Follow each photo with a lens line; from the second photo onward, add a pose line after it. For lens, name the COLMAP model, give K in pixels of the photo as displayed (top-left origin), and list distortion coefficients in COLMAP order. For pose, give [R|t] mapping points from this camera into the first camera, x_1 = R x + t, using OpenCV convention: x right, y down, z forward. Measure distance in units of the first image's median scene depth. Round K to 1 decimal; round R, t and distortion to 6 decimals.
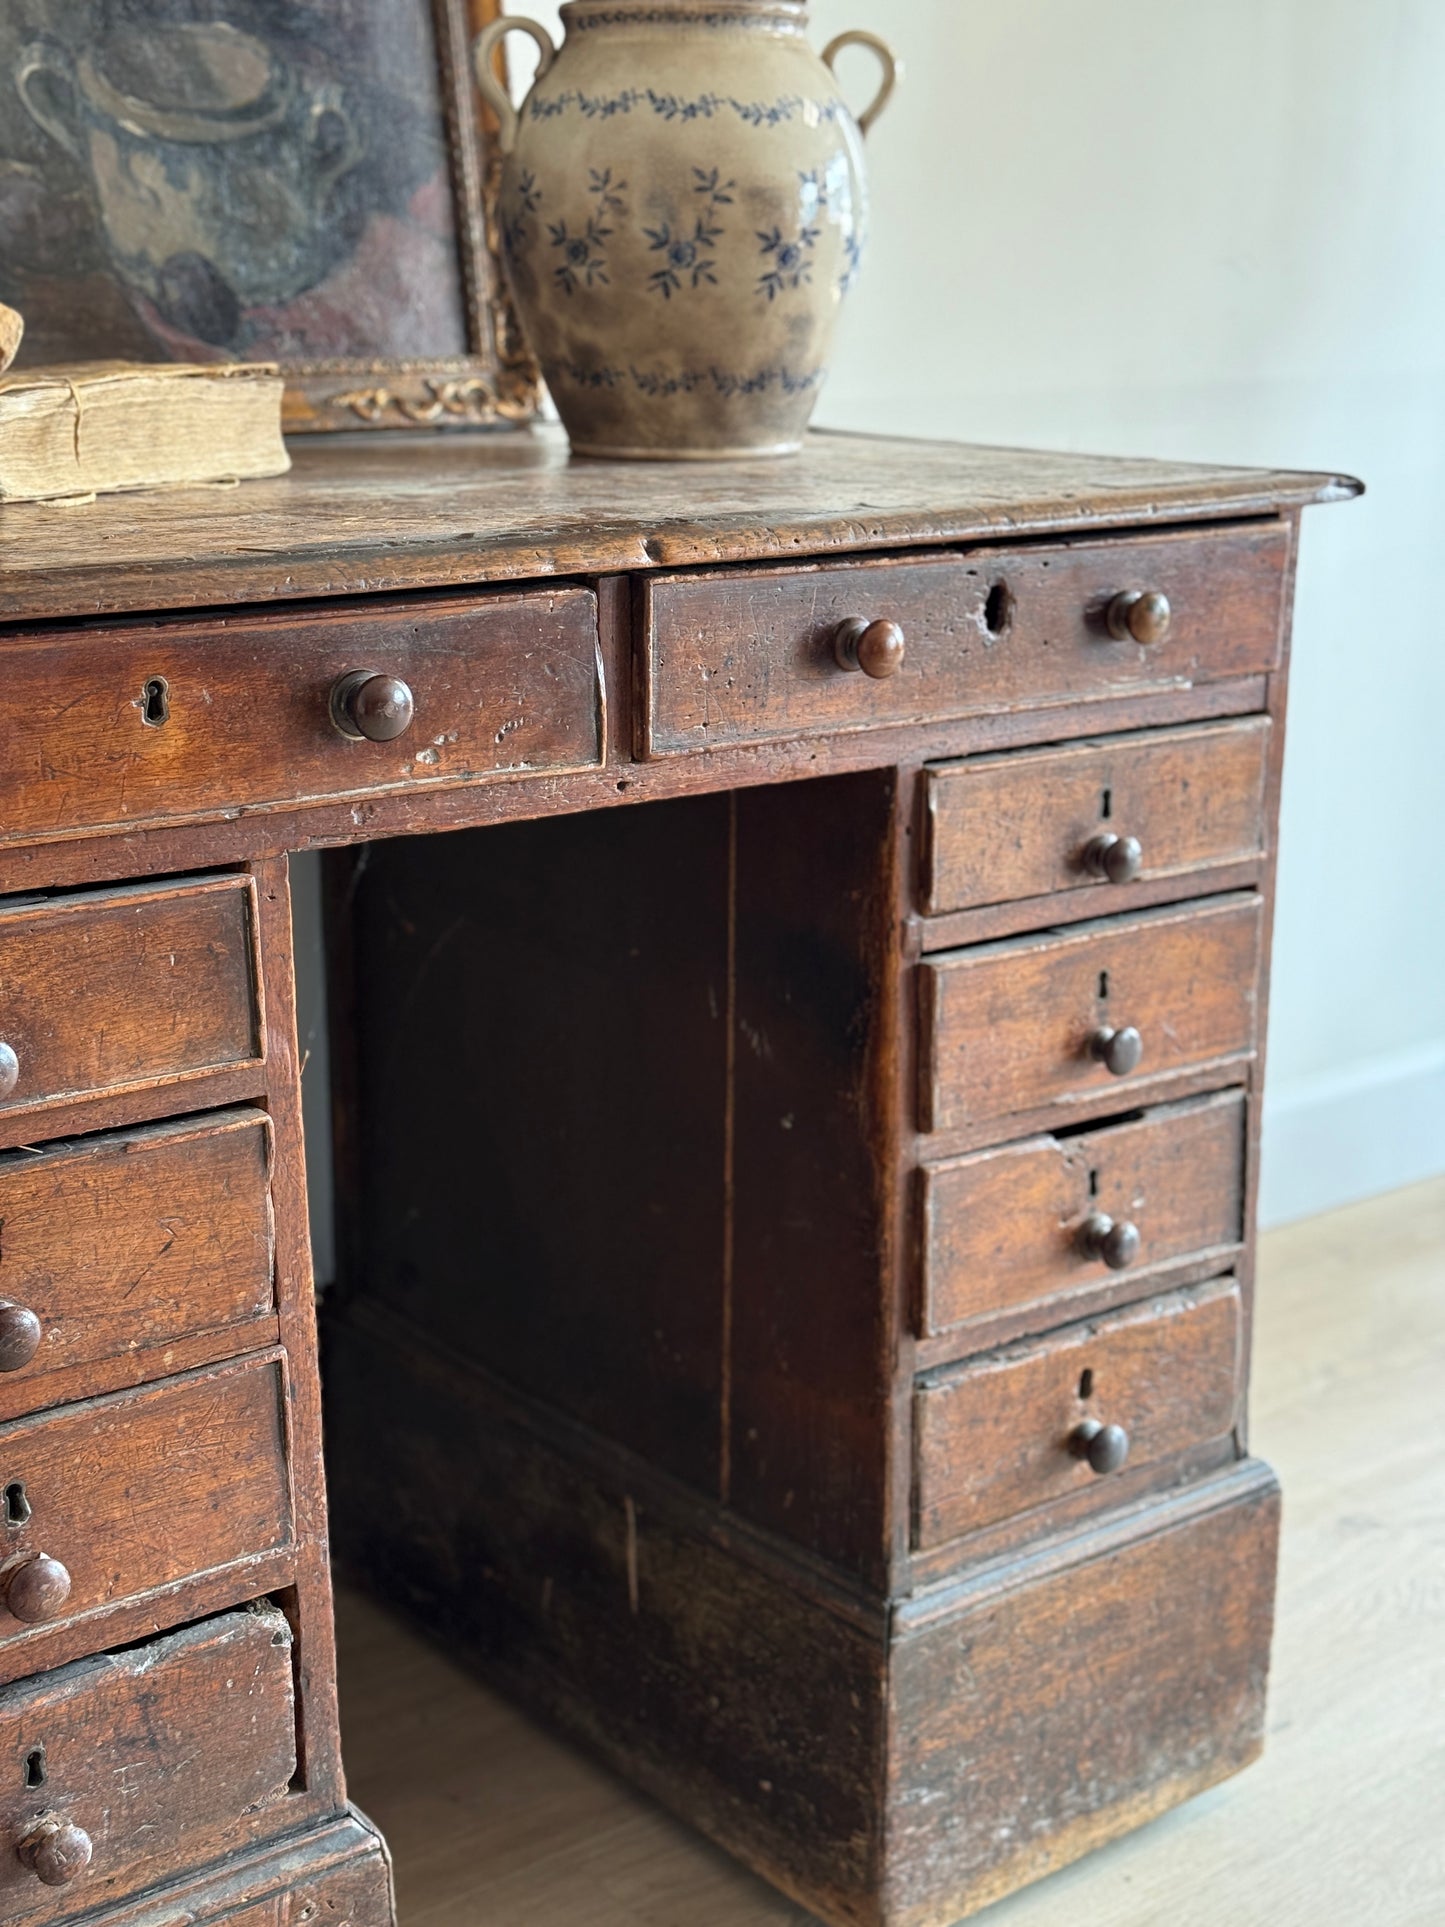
lens RADIAL K [[2684.0, 0, 721.2], [0, 2684.0, 962.9], [0, 0, 1]] dist [0.133970, 0.000000]
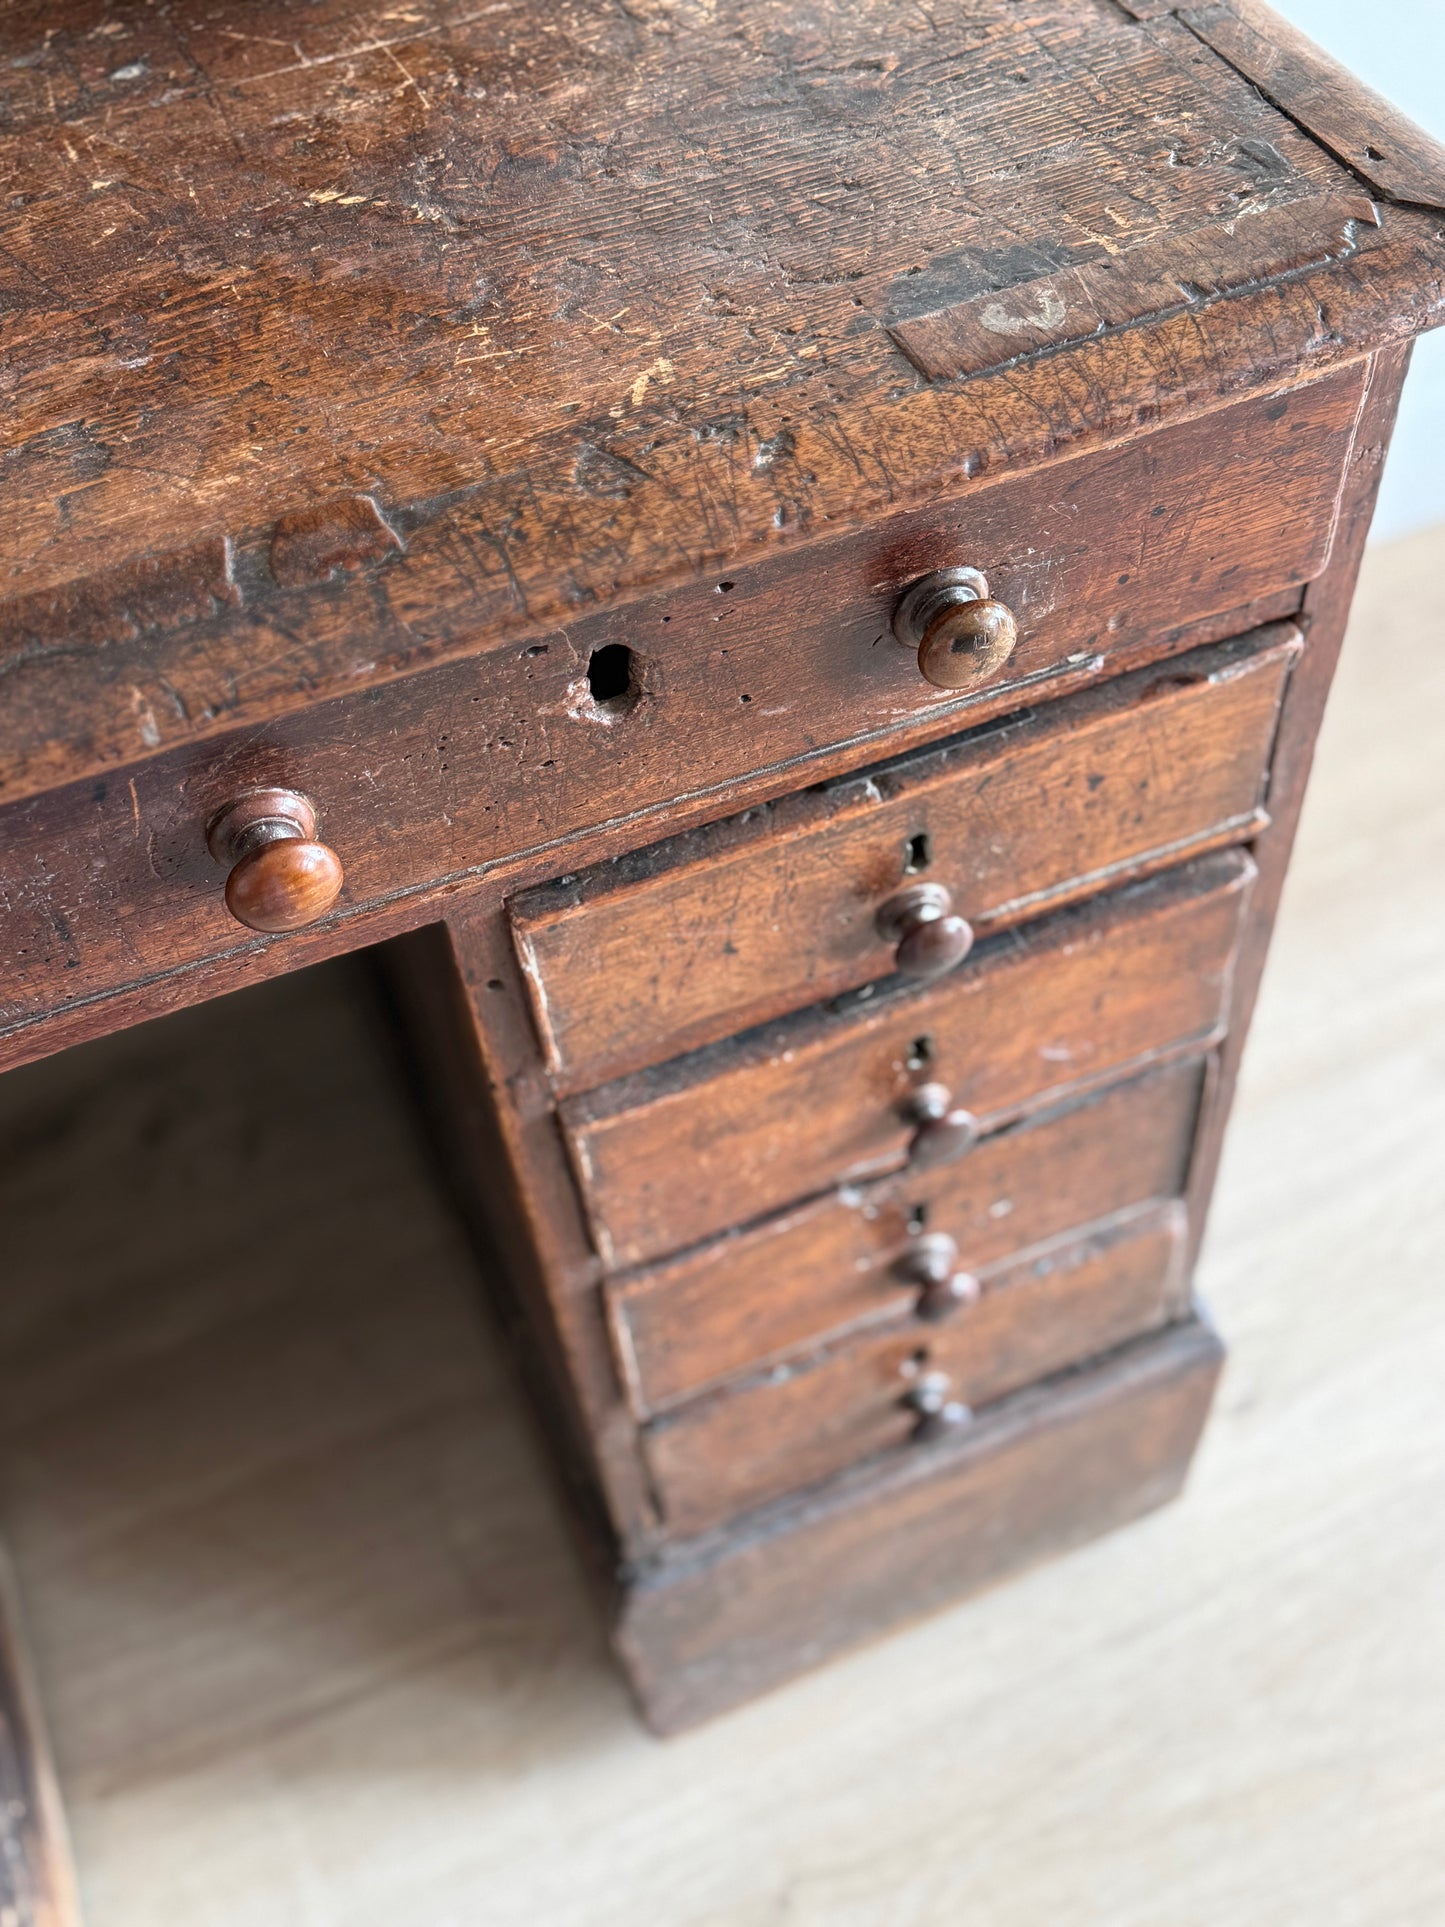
lens RADIAL K [[2031.8, 0, 727.6], [0, 2031.8, 971.4], [0, 0, 1]] dist [0.086187, 0.000000]
pose [[0.962444, 0.163628, -0.216628, 0.198631], [0.002024, 0.793601, 0.608435, -0.297064], [0.271473, -0.586023, 0.763465, 0.633656]]
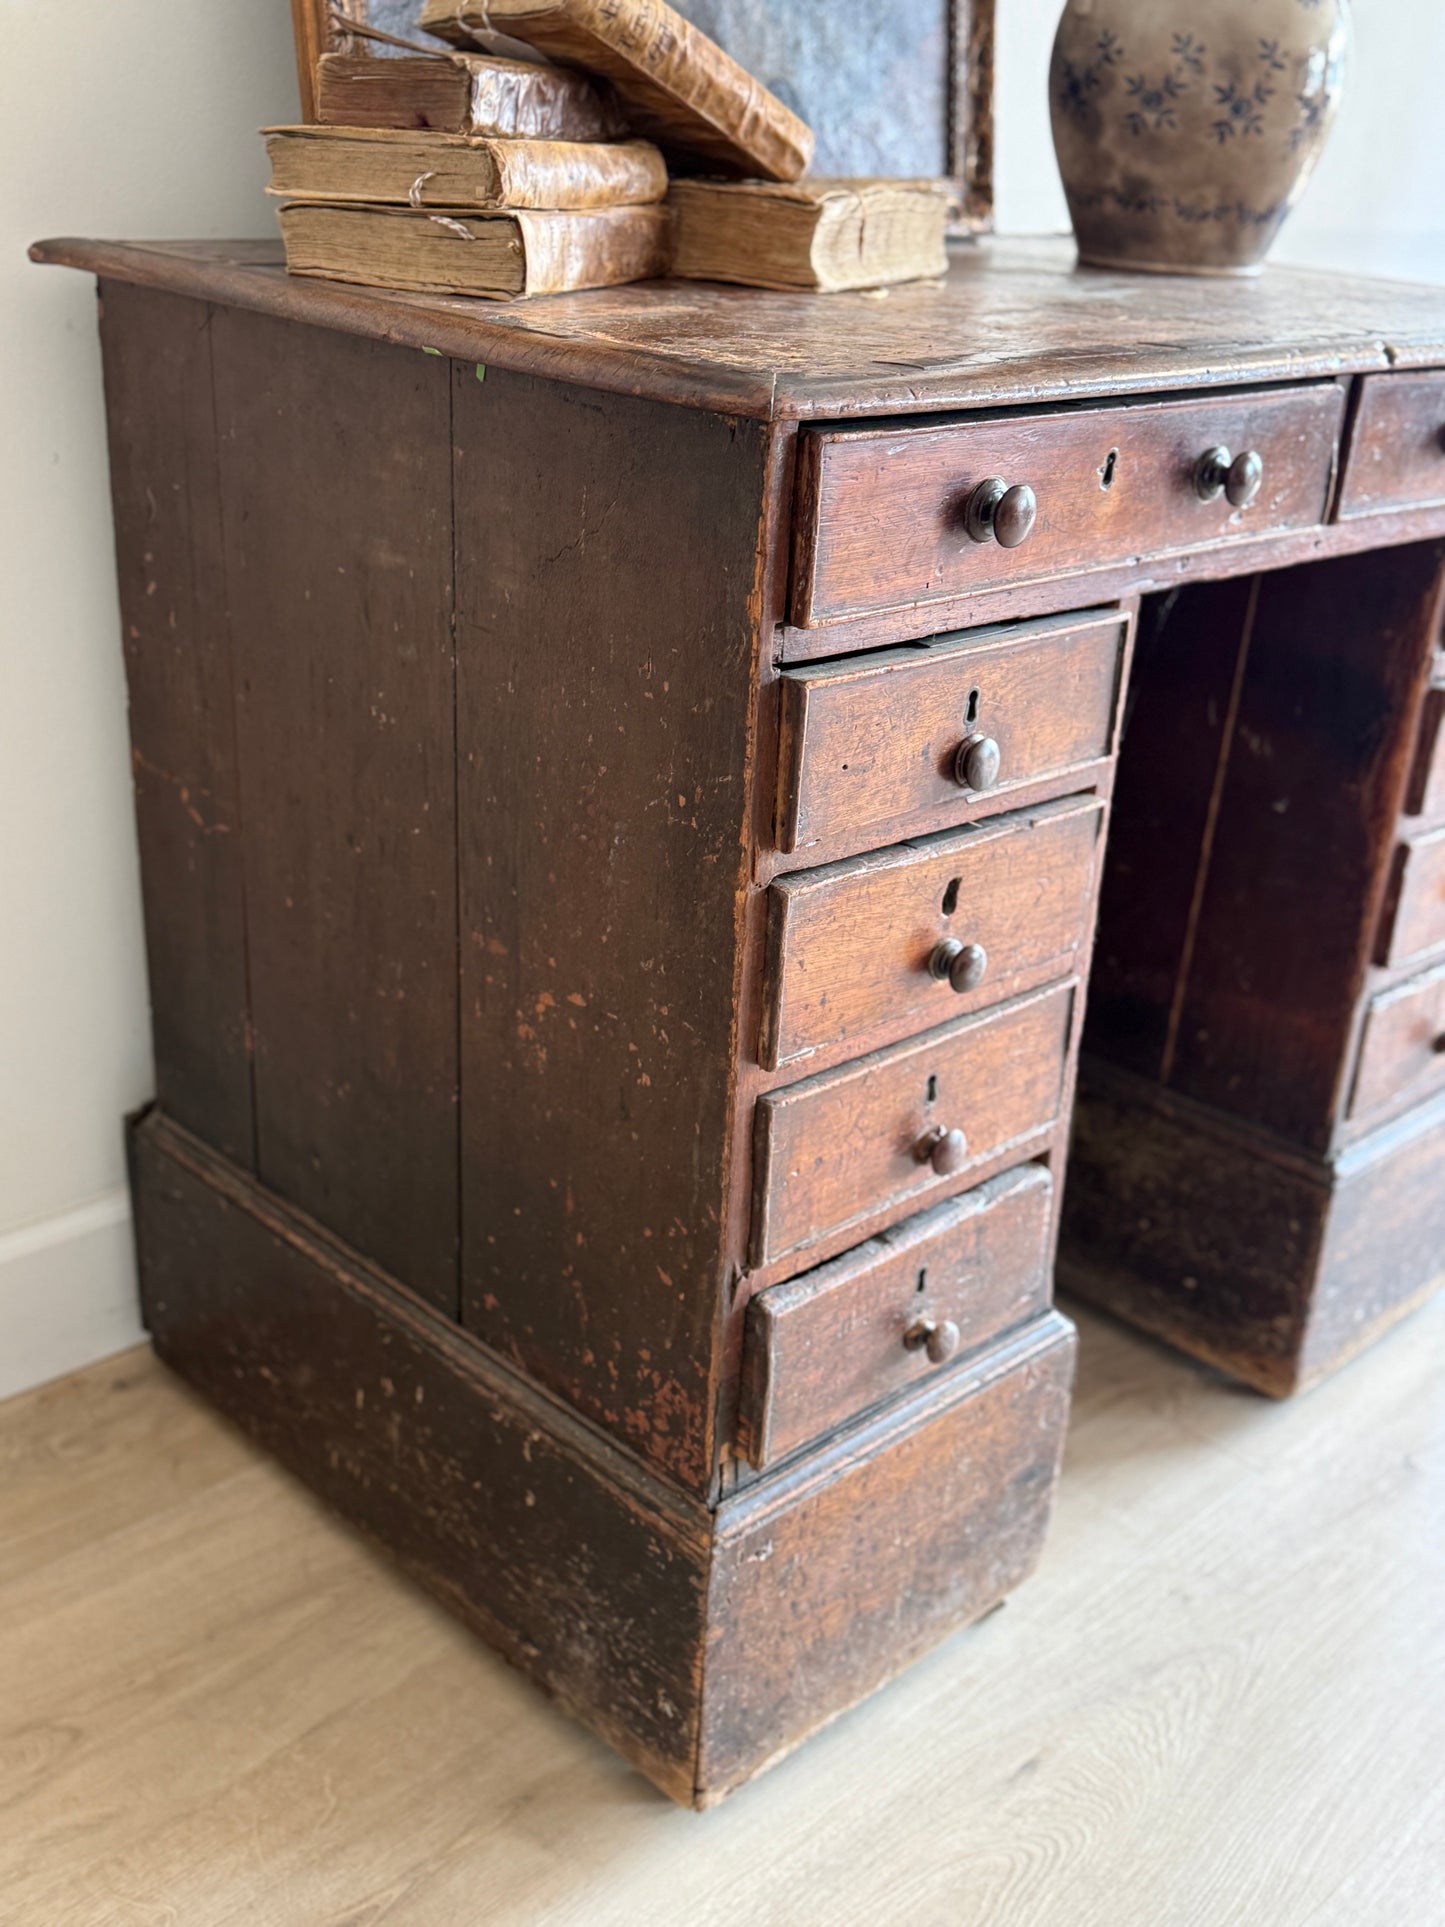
lens RADIAL K [[2031.8, 0, 764.0], [0, 2031.8, 942.7], [0, 0, 1]] dist [0.086187, 0.000000]
pose [[0.989610, 0.015311, 0.142959, -0.370749], [-0.035205, 0.989850, 0.137686, -0.003873], [-0.139400, -0.141289, 0.980105, 0.040025]]
